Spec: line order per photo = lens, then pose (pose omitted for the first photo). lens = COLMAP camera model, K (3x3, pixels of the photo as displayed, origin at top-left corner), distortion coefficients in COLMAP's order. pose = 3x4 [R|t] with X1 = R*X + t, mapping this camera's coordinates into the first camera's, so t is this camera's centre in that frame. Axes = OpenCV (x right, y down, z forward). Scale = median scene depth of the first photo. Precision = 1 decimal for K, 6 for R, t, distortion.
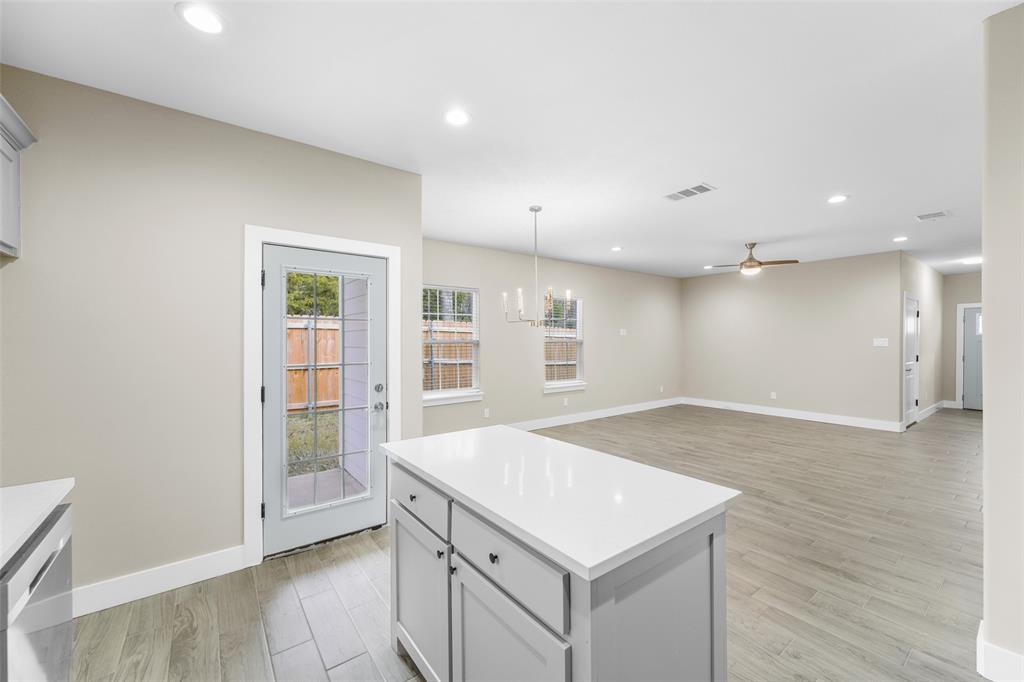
lens RADIAL K [[410.2, 0, 510.2], [0, 410.2, 342.5], [0, 0, 1]] dist [0.002284, -0.000475]
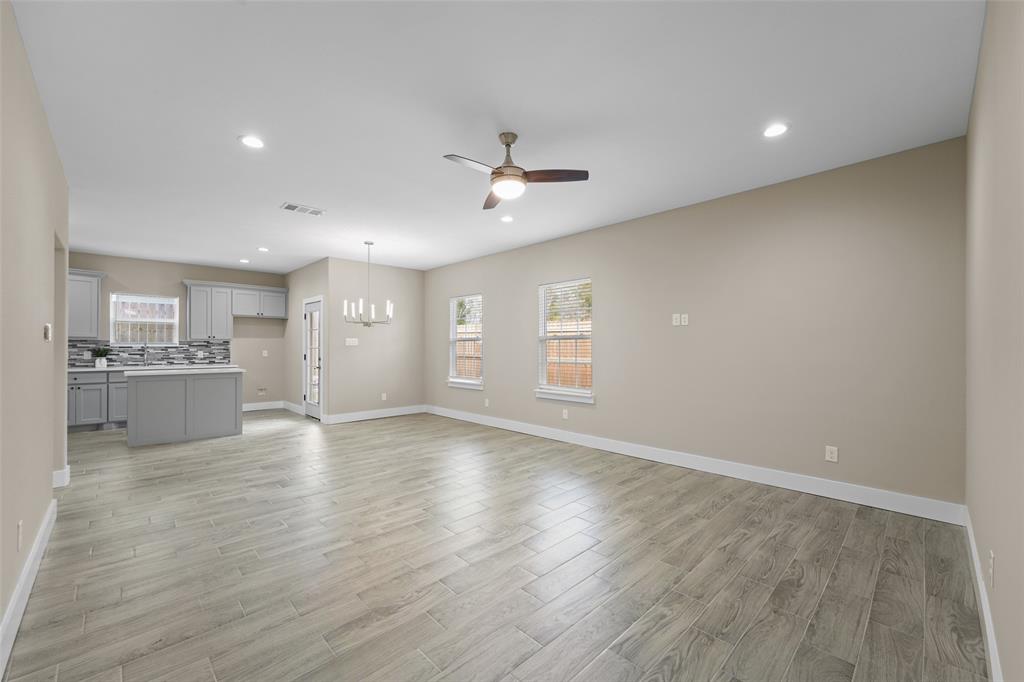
lens RADIAL K [[410.2, 0, 487.7], [0, 410.2, 341.4], [0, 0, 1]] dist [0.002284, -0.000475]
pose [[0.097220, -0.007699, -0.995233, 1.296518], [-0.011763, 0.999891, -0.008884, 0.020085], [0.995193, 0.012571, 0.097119, 1.101397]]
